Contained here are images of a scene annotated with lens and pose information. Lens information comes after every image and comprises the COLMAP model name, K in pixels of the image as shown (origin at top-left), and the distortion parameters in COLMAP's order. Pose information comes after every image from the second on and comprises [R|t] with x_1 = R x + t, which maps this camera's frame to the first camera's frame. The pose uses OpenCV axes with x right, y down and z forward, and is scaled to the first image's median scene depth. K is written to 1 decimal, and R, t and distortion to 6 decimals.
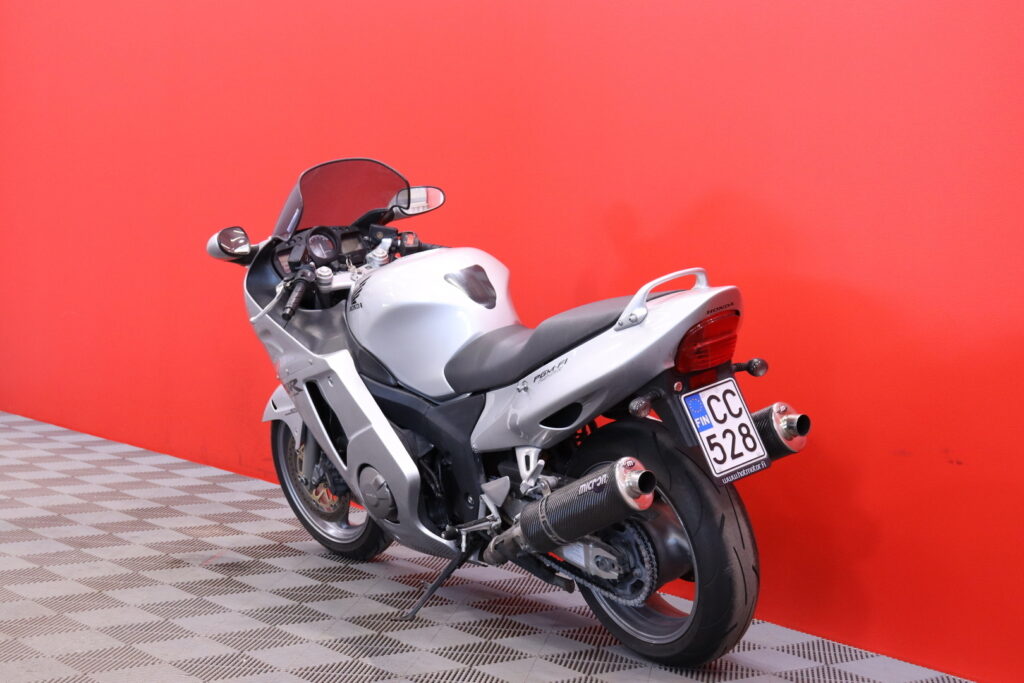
lens RADIAL K [[1859.3, 0, 514.6], [0, 1859.3, 331.6], [0, 0, 1]] dist [0.210819, 0.000000]
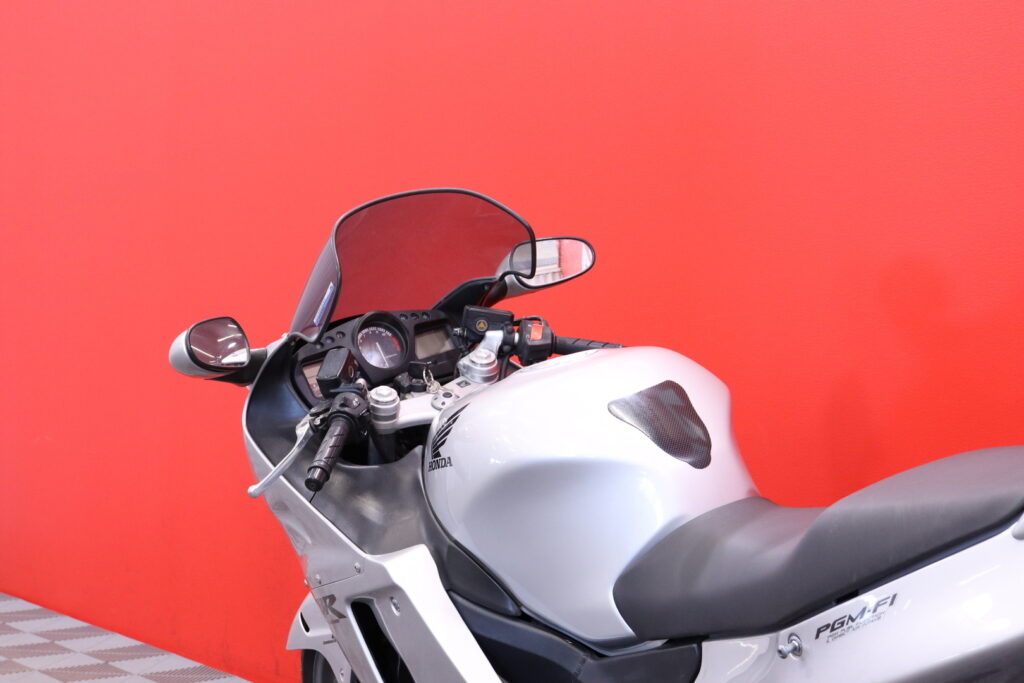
lens RADIAL K [[2033.3, 0, 510.1], [0, 2033.3, 345.3], [0, 0, 1]] dist [0.193183, 0.000000]
pose [[0.998098, -0.021379, -0.057825, -0.030244], [0.019485, 0.999261, -0.033121, -0.026679], [0.058491, 0.031931, 0.997777, 0.409851]]
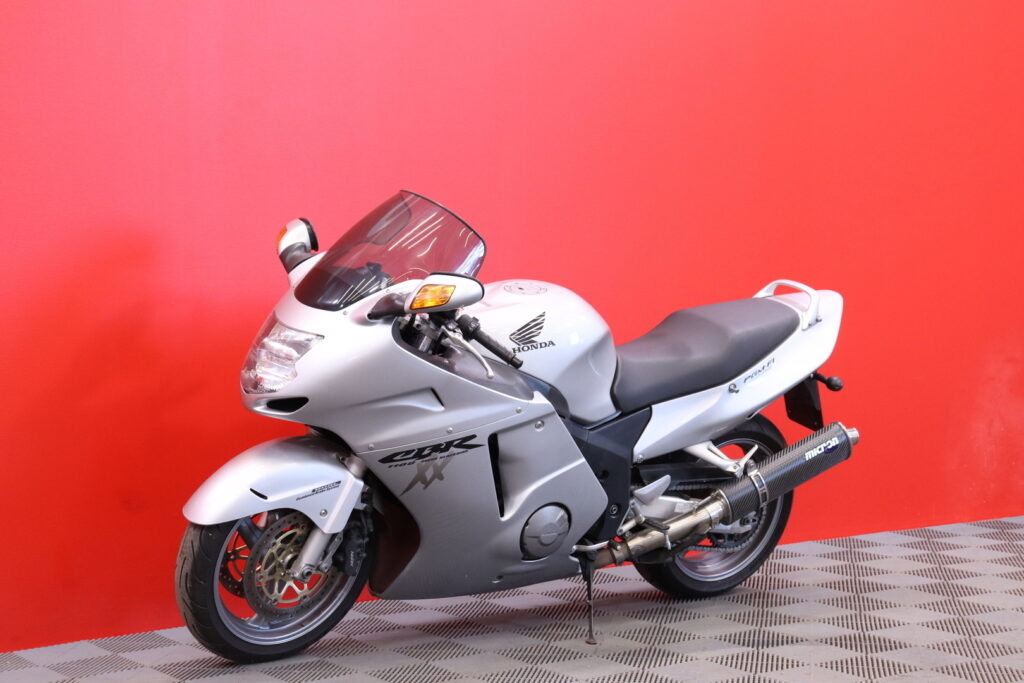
lens RADIAL K [[1853.3, 0, 513.7], [0, 1853.3, 339.9], [0, 0, 1]] dist [0.231697, 0.000000]
pose [[0.019272, -0.090786, 0.995684, -1.018933], [0.066966, 0.993750, 0.089314, -0.100813], [-0.997569, 0.064956, 0.025231, 0.959262]]
